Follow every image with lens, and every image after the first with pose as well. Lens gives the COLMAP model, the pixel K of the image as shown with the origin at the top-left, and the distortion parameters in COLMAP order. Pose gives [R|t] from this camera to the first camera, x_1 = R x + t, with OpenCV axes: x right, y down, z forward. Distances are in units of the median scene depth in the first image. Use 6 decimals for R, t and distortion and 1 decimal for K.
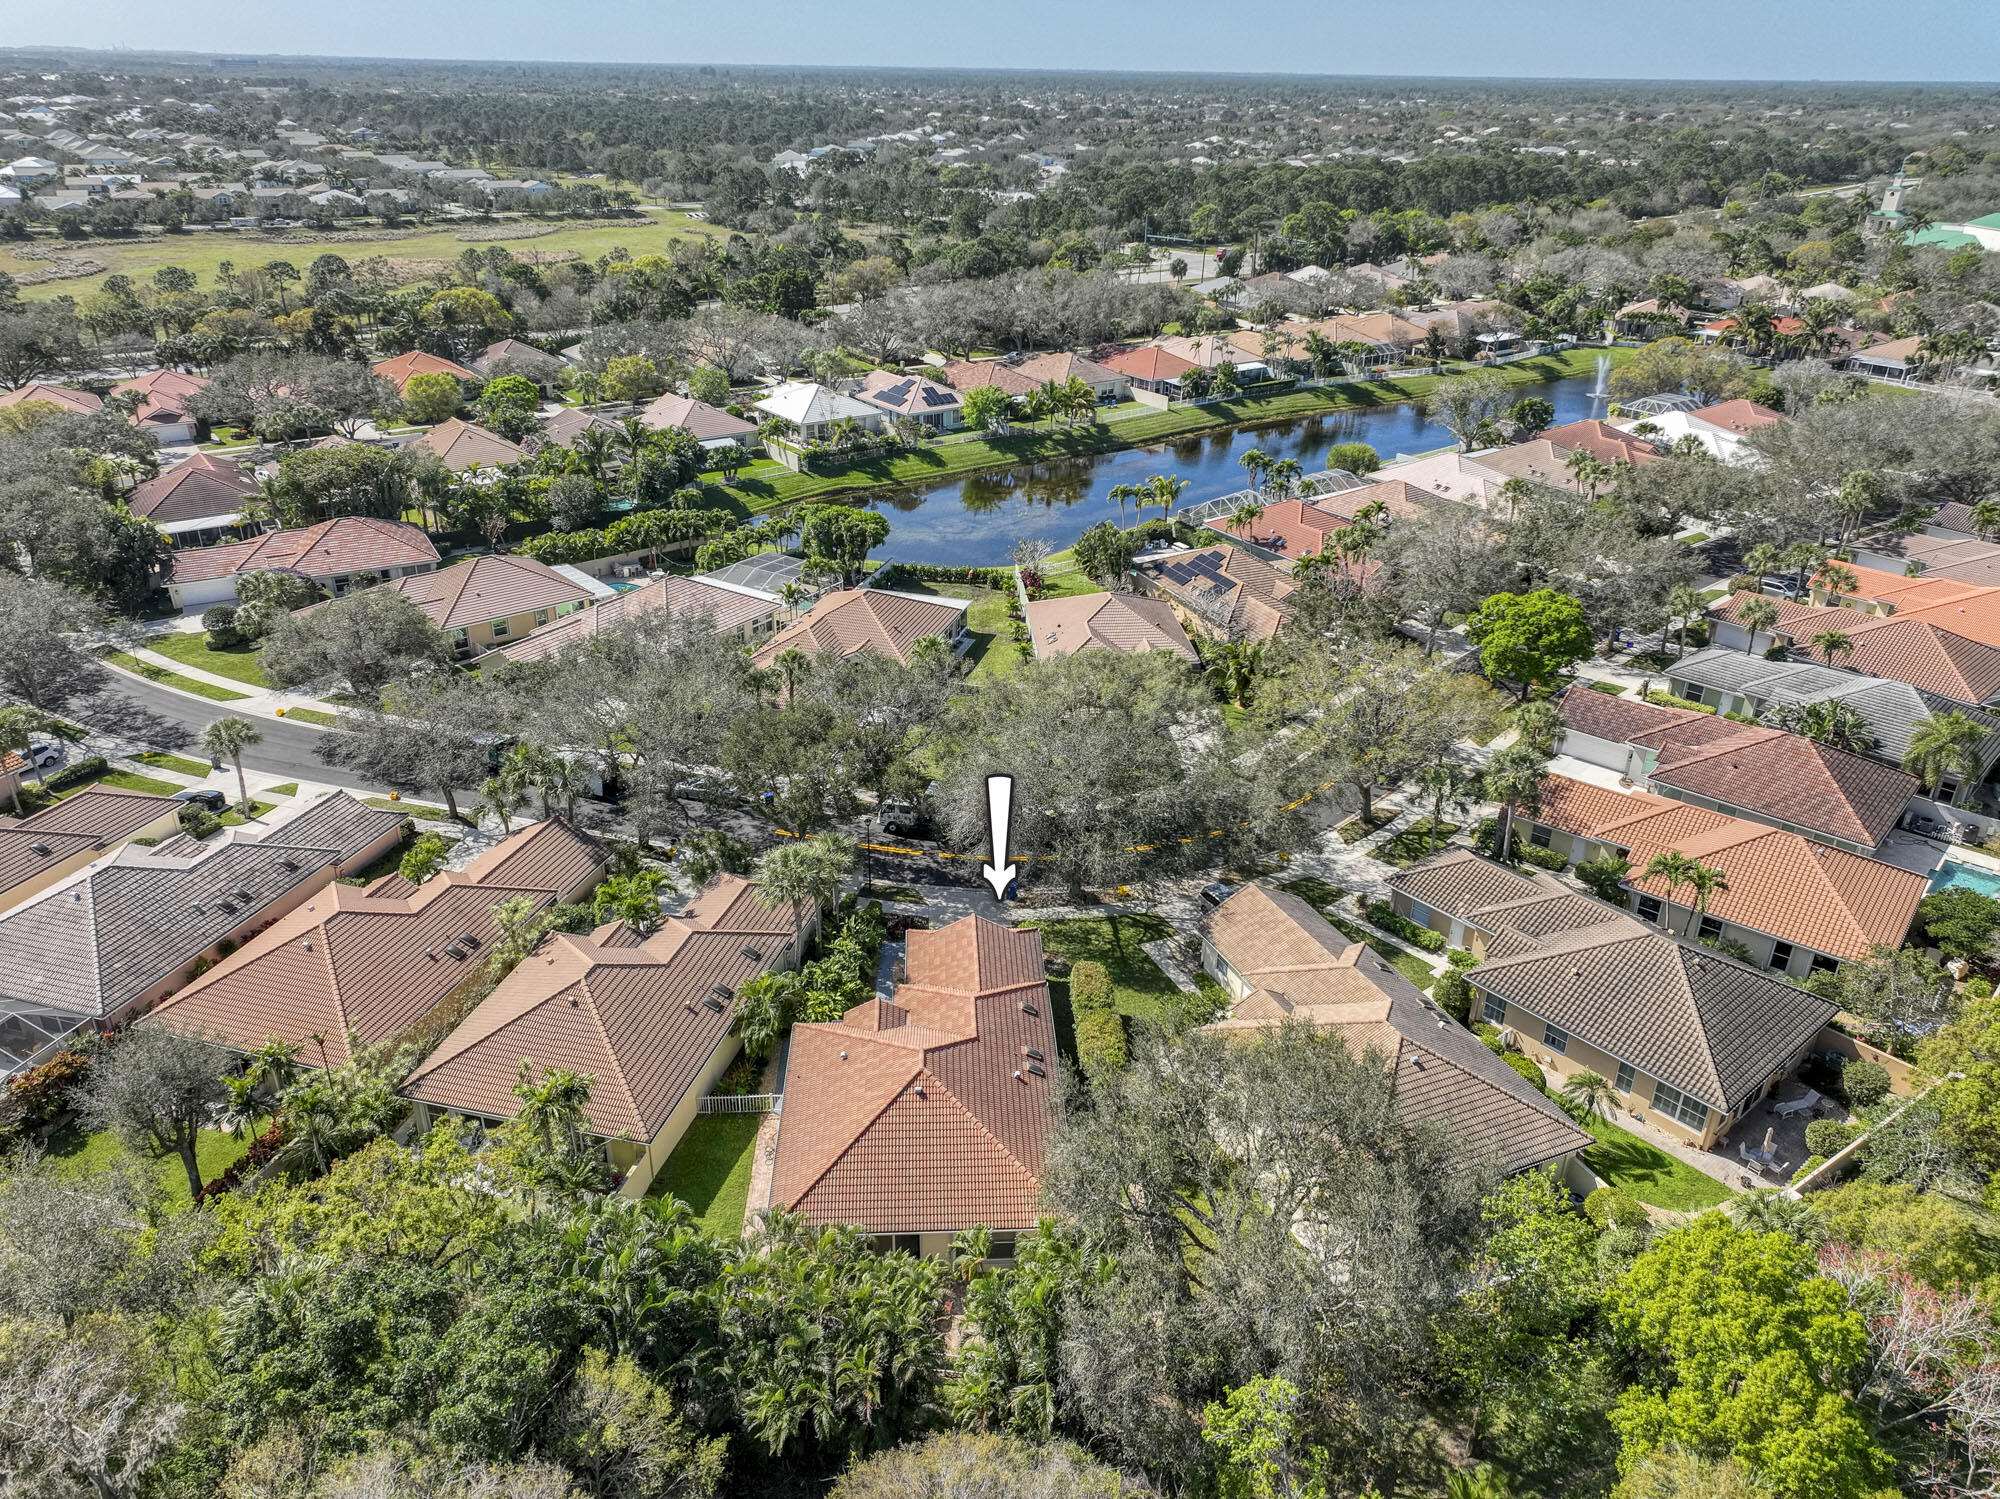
lens RADIAL K [[1591.3, 0, 963.3], [0, 1591.3, 744.9], [0, 0, 1]] dist [0.001211, 0.002843]
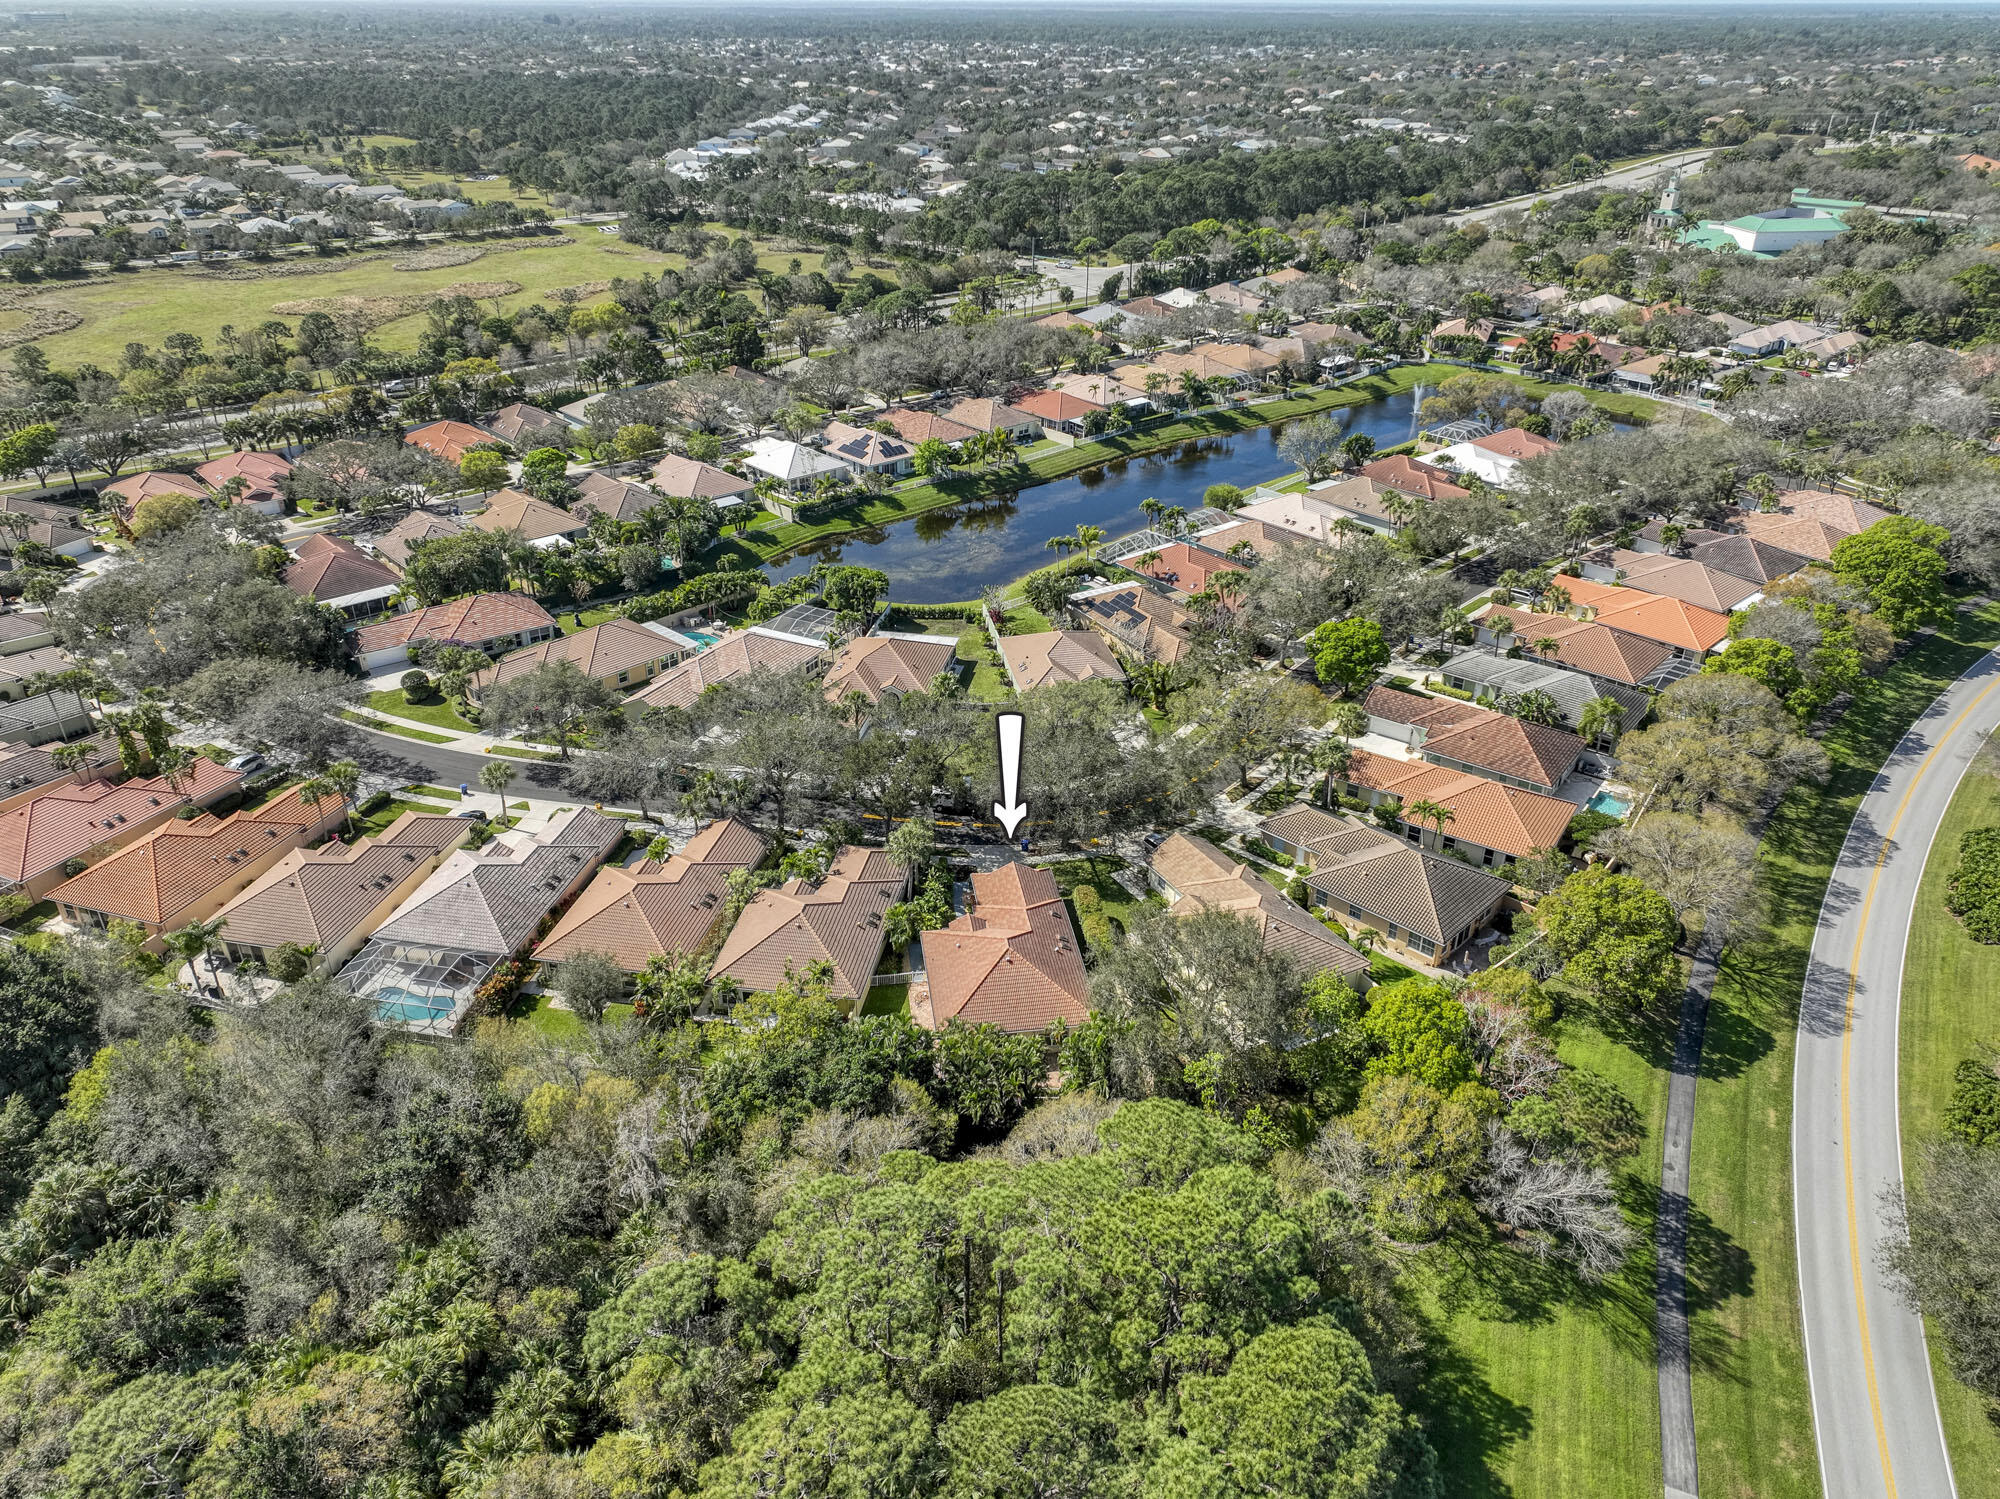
lens RADIAL K [[1684.1, 0, 998.5], [0, 1684.1, 754.1], [0, 0, 1]] dist [-0.008133, -0.007319]
pose [[0.993577, -0.054938, 0.098922, -0.102976], [0.050733, 0.997719, 0.044537, -0.049125], [-0.101143, -0.039233, 0.994098, -0.430432]]
